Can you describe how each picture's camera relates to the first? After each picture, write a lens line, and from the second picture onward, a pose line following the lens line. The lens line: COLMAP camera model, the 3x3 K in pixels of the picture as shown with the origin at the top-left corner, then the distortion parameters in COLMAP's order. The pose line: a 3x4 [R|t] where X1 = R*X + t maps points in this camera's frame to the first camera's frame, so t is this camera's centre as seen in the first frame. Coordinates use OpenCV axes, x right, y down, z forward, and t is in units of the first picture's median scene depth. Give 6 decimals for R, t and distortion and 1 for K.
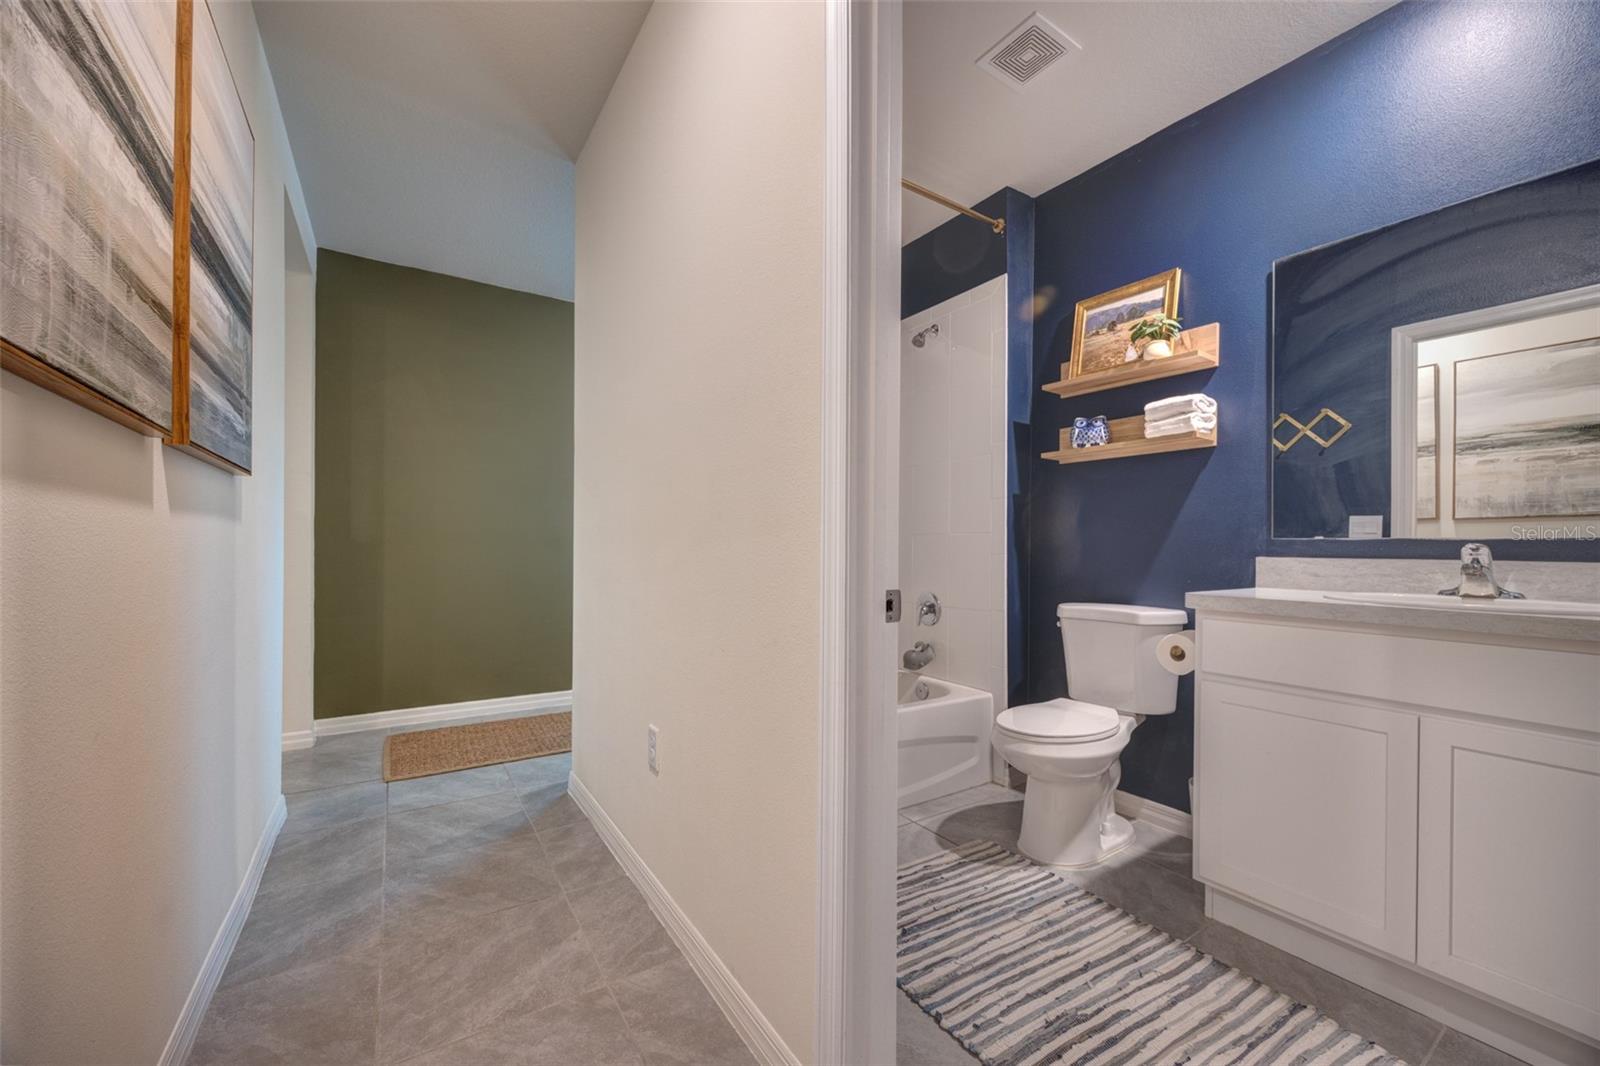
lens RADIAL K [[617.1, 0, 802.9], [0, 617.1, 541.6], [0, 0, 1]] dist [-0.002574, 0.000061]
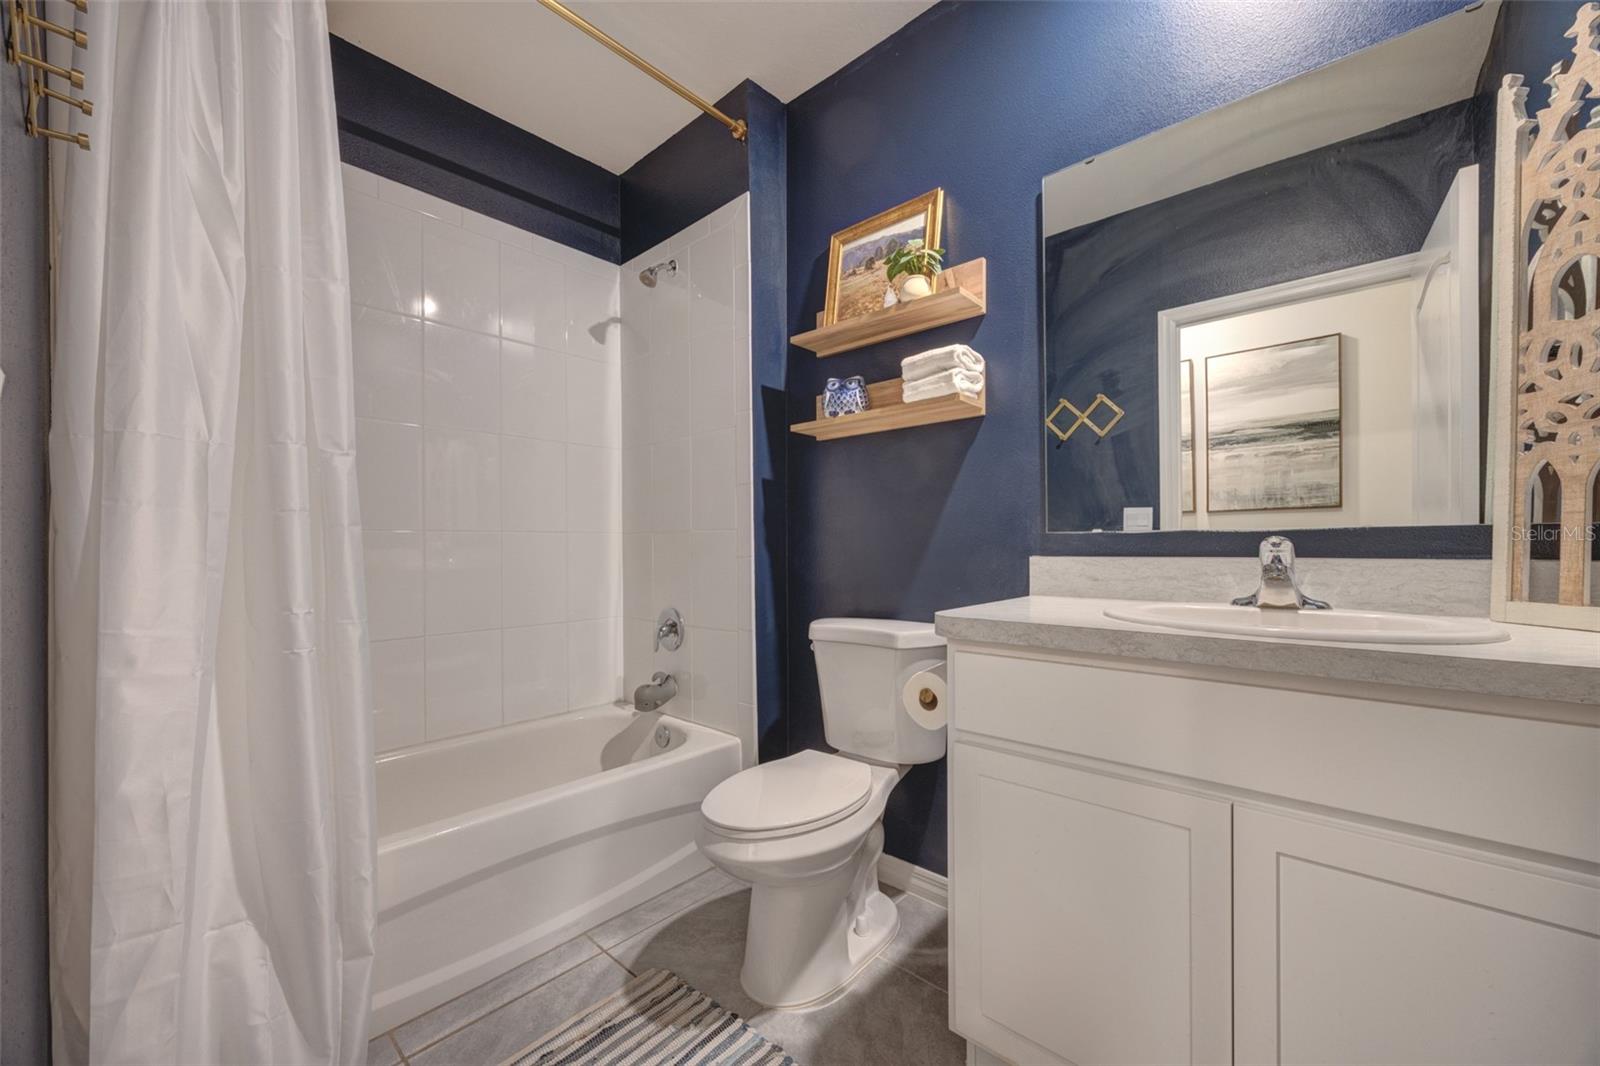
lens RADIAL K [[617.1, 0, 812.6], [0, 617.1, 537.6], [0, 0, 1]] dist [-0.002574, 0.000061]
pose [[0.964725, -0.012484, 0.262965, 0.224217], [0.013561, 0.999905, -0.002281, -0.000812], [-0.262912, 0.005766, 0.964803, 0.269013]]
